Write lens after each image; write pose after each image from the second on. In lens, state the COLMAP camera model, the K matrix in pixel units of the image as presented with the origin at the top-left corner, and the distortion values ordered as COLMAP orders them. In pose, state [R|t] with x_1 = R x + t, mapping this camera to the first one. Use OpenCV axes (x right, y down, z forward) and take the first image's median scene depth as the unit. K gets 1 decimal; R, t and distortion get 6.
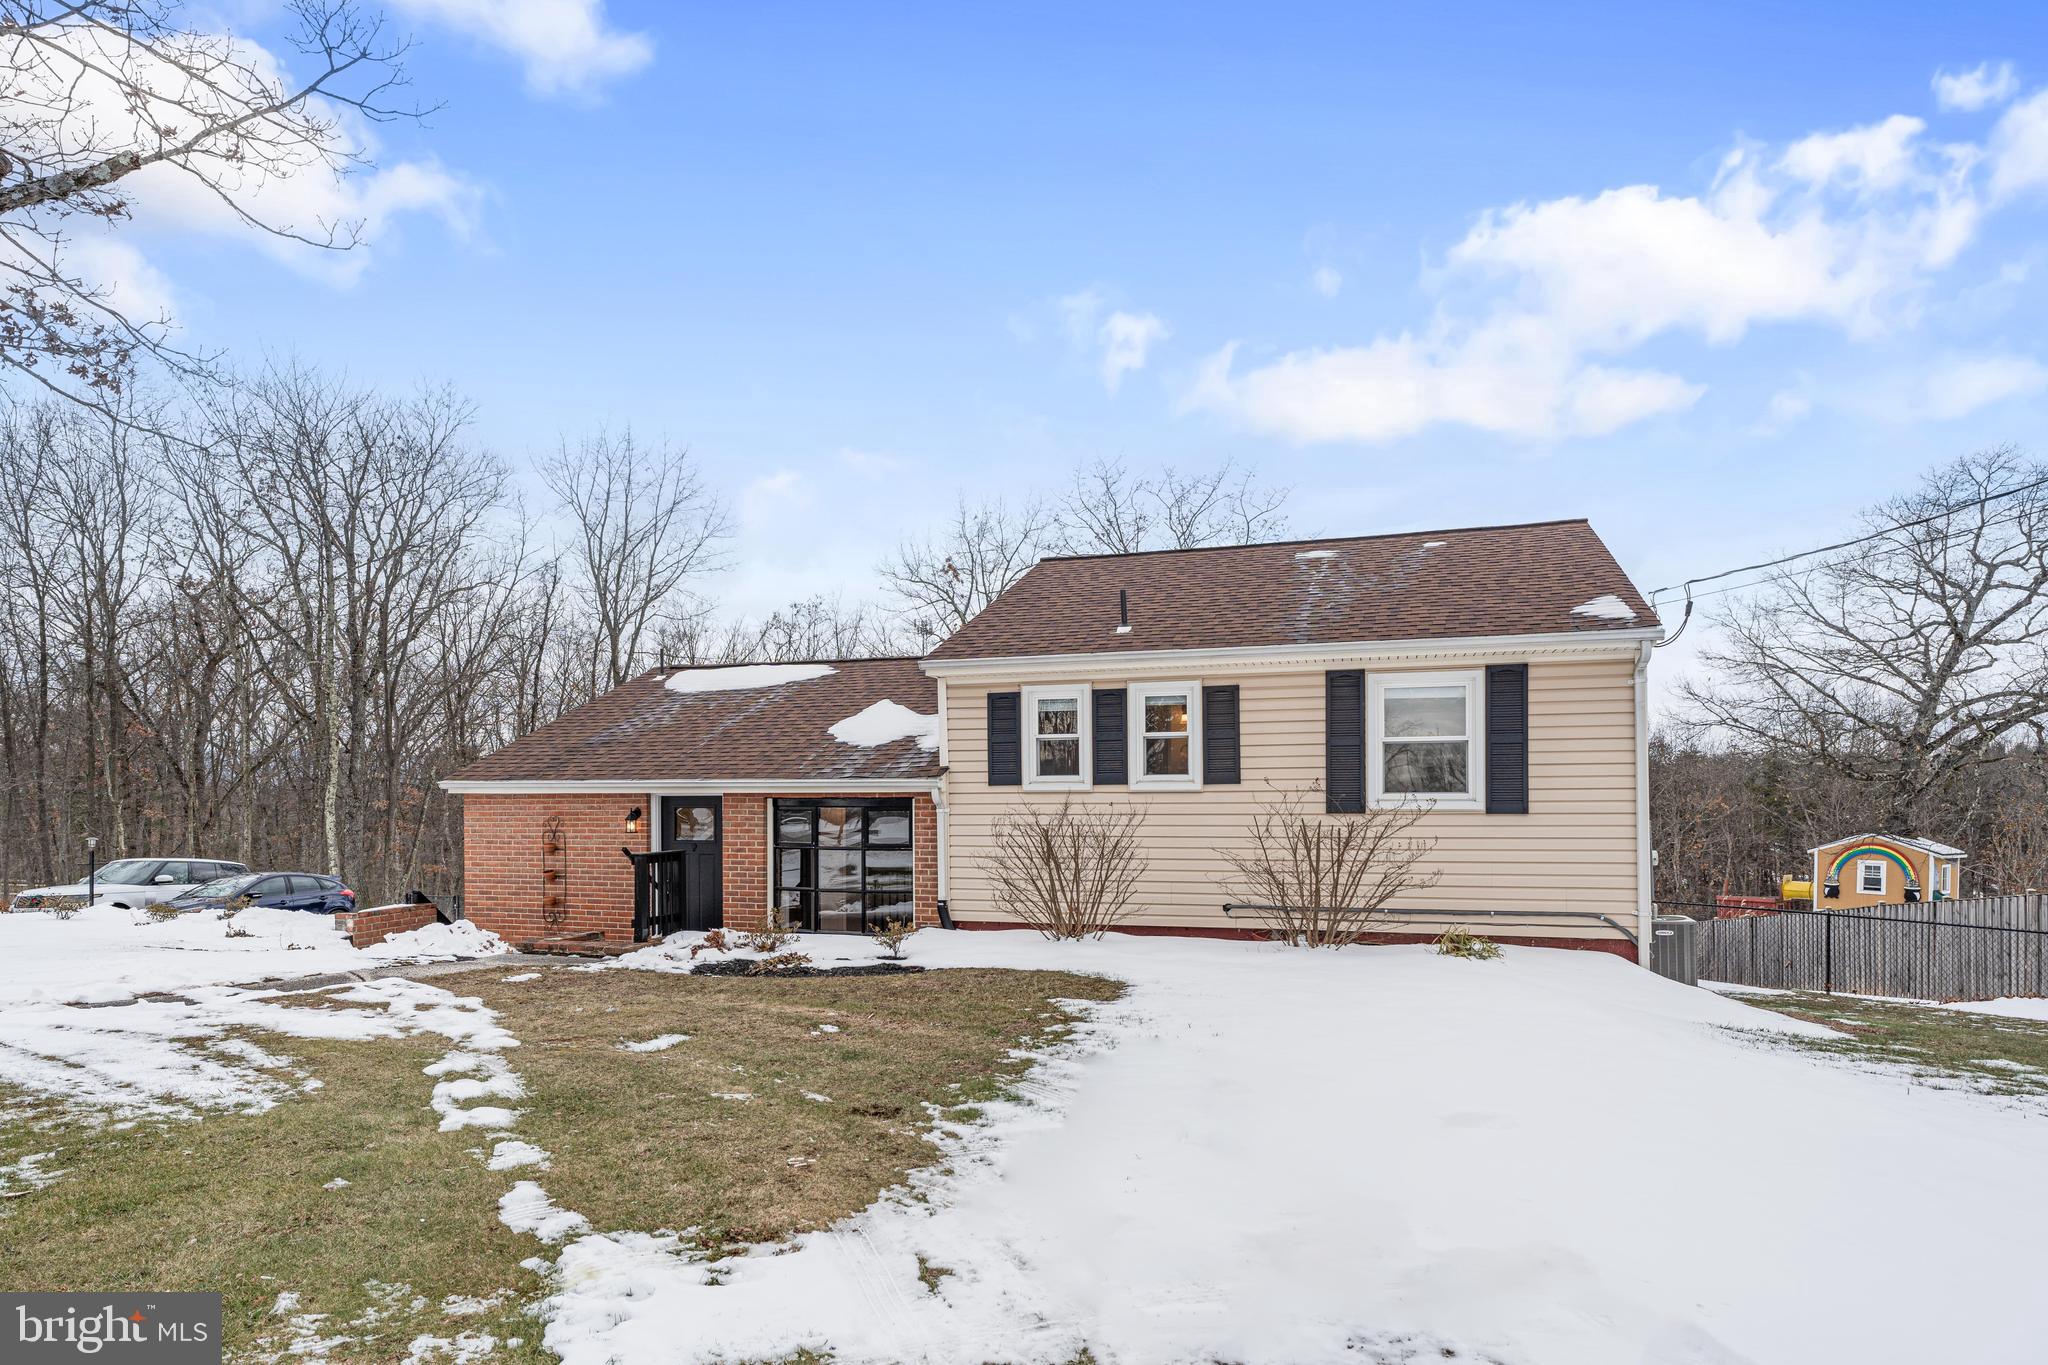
lens RADIAL K [[835.0, 0, 1022.8], [0, 835.0, 683.7], [0, 0, 1]] dist [-0.001431, 0.000057]
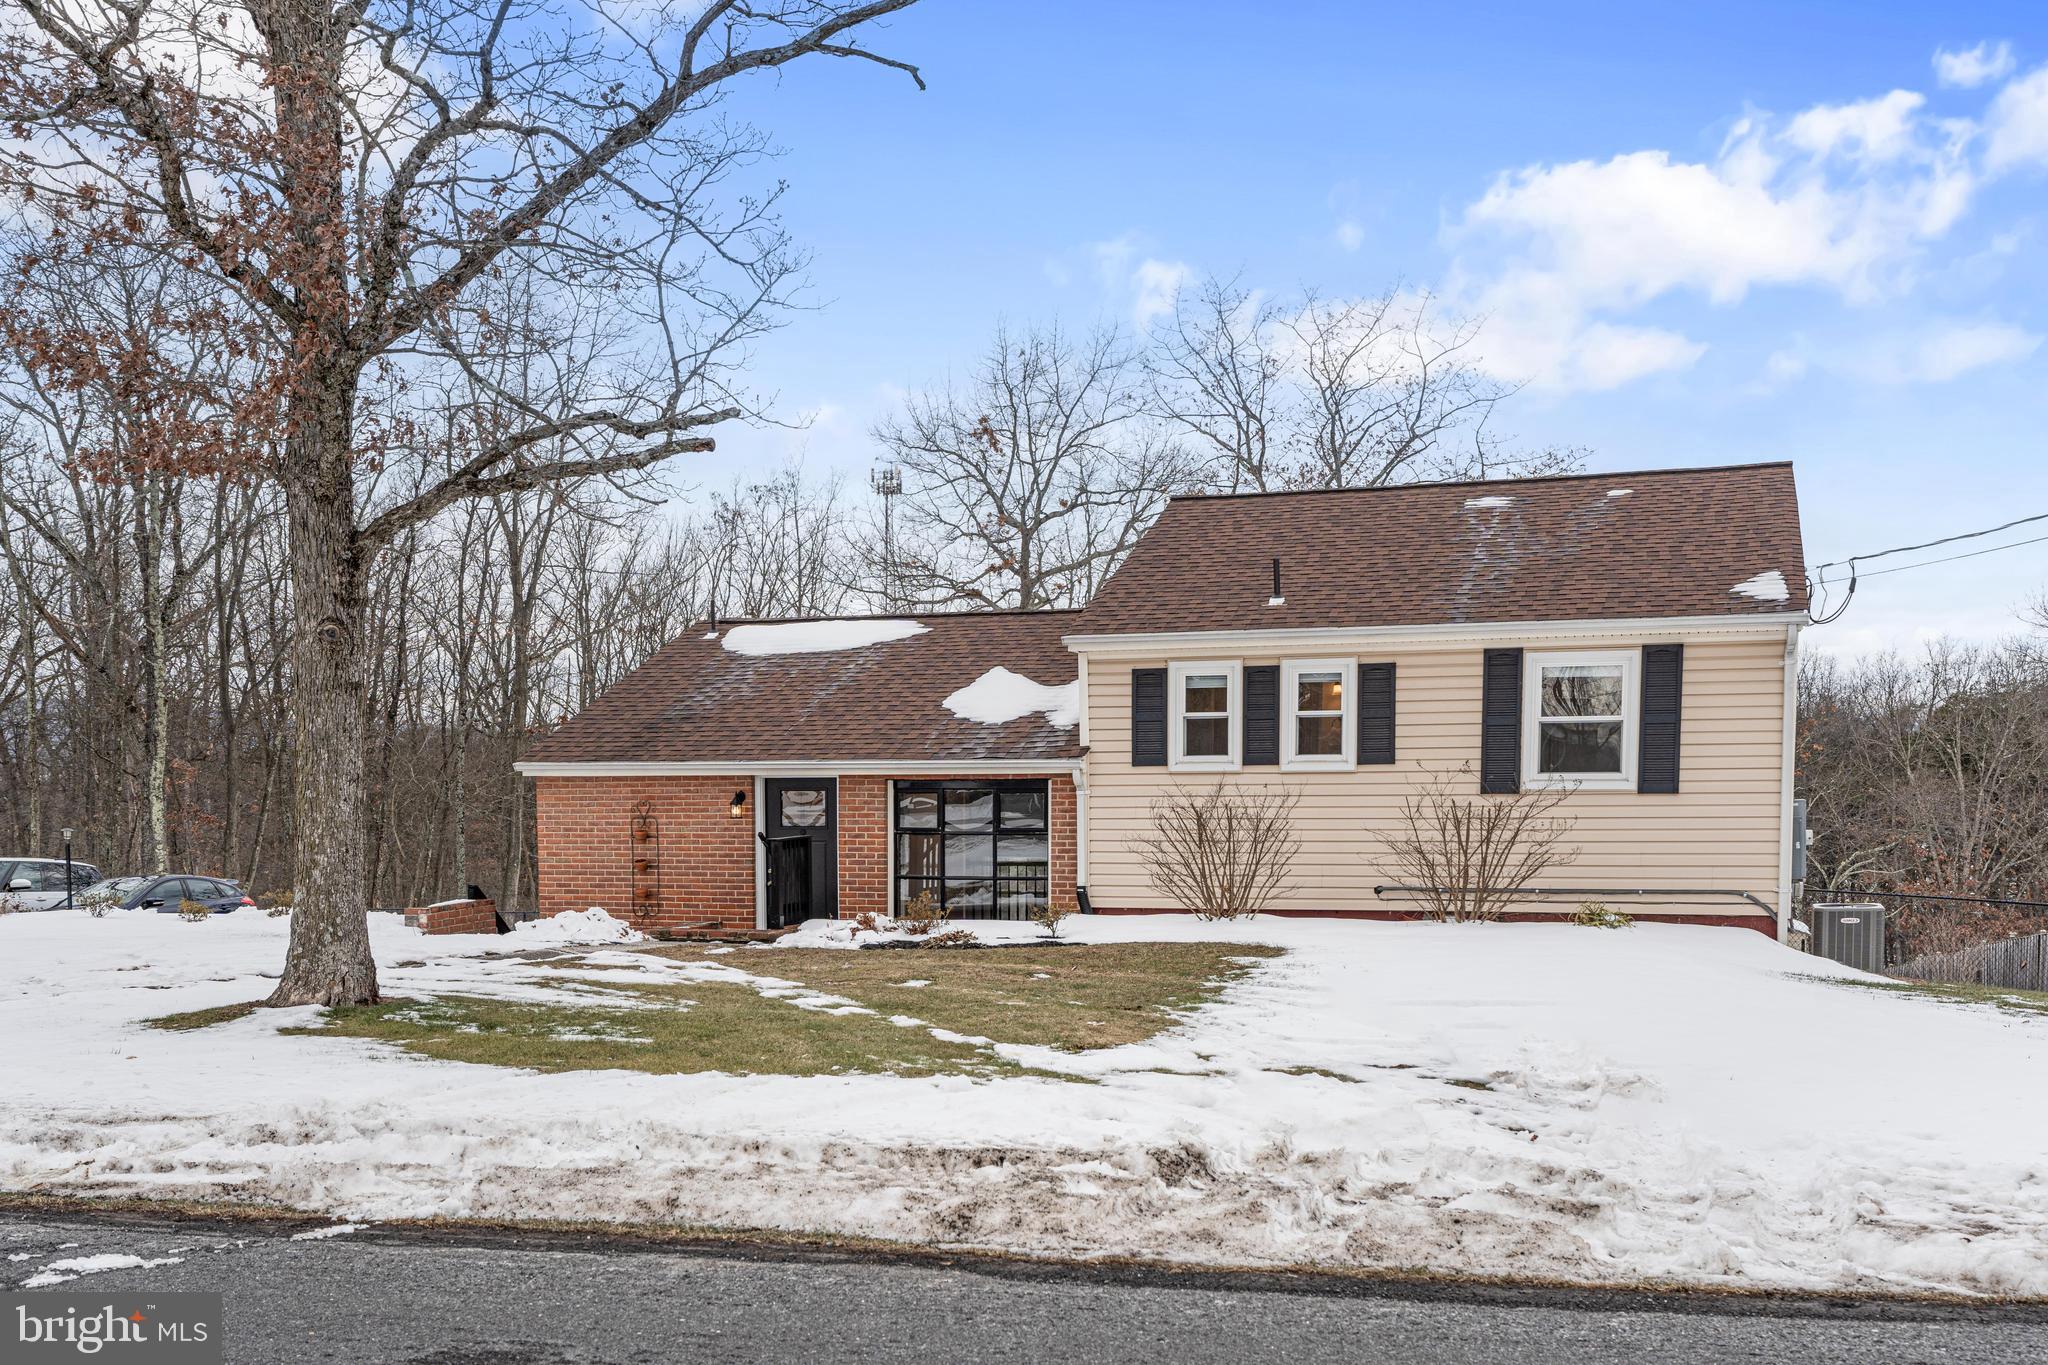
lens RADIAL K [[2006.4, 0, 1024.0], [0, 2006.4, 682.5], [0, 0, 1]] dist [0.005323, 0.001258]
pose [[0.998514, -0.001766, 0.054471, -0.295276], [-0.003772, 0.994838, 0.101406, -0.208257], [-0.054369, -0.101461, 0.993353, -1.277689]]
